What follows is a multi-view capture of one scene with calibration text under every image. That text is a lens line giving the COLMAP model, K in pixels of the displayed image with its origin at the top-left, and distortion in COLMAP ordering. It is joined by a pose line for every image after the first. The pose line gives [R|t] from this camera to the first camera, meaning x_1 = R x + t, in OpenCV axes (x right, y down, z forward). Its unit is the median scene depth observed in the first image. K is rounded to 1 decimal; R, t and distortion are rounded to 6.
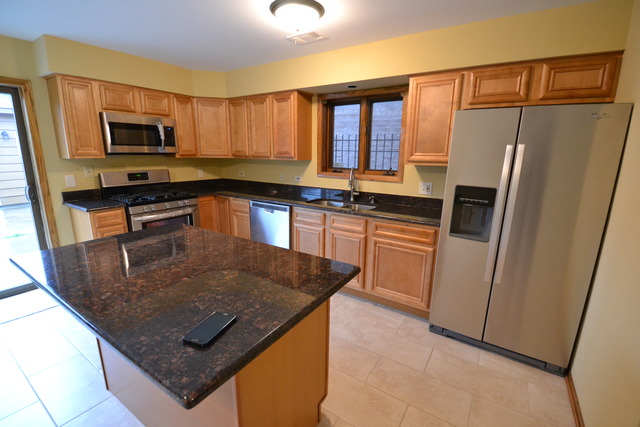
lens RADIAL K [[286.3, 0, 321.4], [0, 286.3, 214.5], [0, 0, 1]] dist [-0.014942, -0.004966]
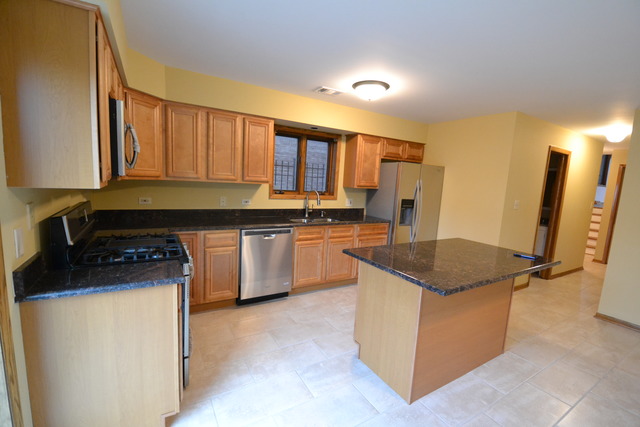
lens RADIAL K [[286.3, 0, 322.9], [0, 286.3, 215.0], [0, 0, 1]] dist [-0.014942, -0.004966]
pose [[0.437517, -0.105030, 0.893055, -1.023510], [0.141915, 0.988774, 0.046761, -0.109831], [-0.887941, 0.106280, 0.447510, 0.410777]]
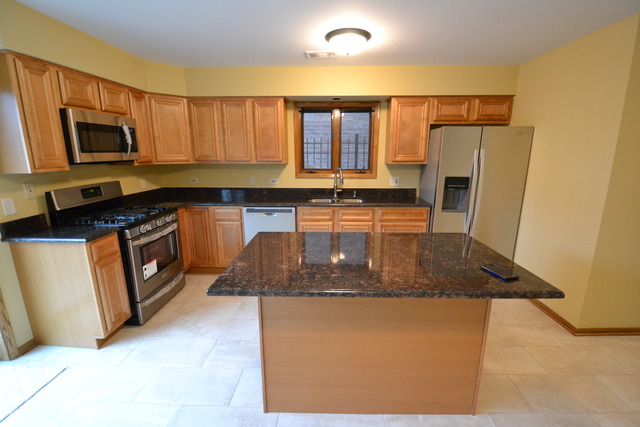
lens RADIAL K [[286.3, 0, 320.9], [0, 286.3, 216.0], [0, 0, 1]] dist [-0.014942, -0.004966]
pose [[0.858061, -0.127205, 0.497545, -0.562387], [0.123107, 0.991538, 0.041192, -0.027723], [-0.498575, 0.025907, 0.866460, 0.031487]]
